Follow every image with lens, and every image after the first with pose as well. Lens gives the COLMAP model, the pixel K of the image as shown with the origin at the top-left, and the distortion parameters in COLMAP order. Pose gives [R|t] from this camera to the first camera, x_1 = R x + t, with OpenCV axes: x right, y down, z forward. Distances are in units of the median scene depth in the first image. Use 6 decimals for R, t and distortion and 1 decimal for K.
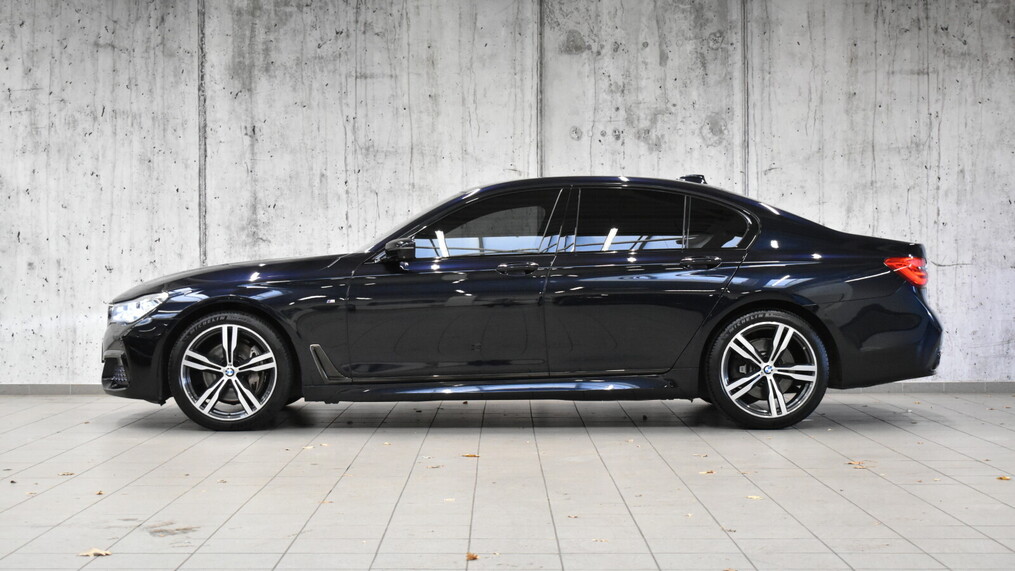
lens RADIAL K [[1739.5, 0, 505.7], [0, 1739.5, 284.8], [0, 0, 1]] dist [-0.031783, 0.000000]
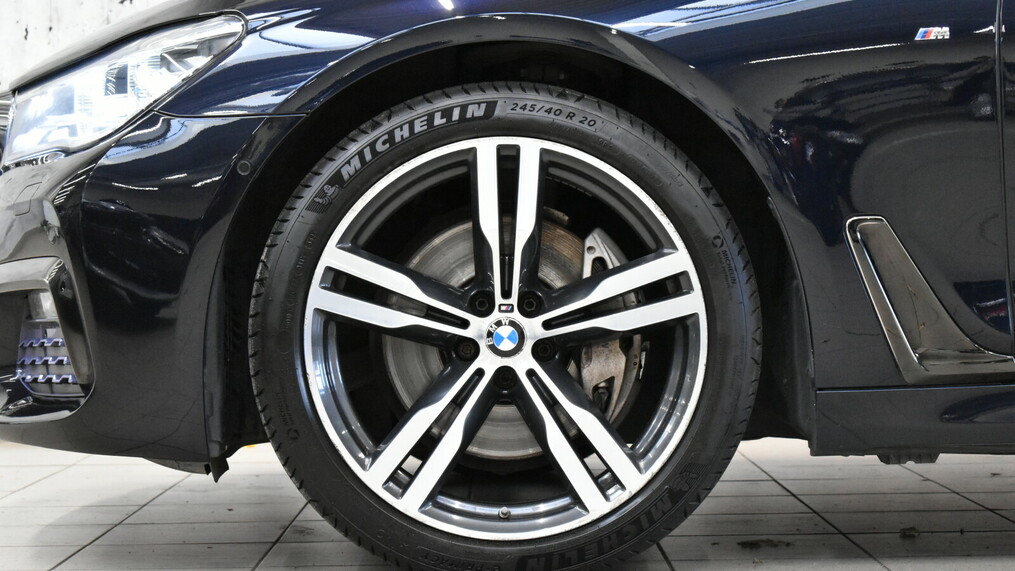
lens RADIAL K [[2219.8, 0, 509.1], [0, 2219.8, 285.5], [0, 0, 1]] dist [-0.027686, 0.000000]
pose [[0.999887, -0.012685, 0.008074, -0.160837], [0.012745, 0.999891, -0.007403, 0.045350], [-0.007979, 0.007505, 0.999940, 0.693936]]
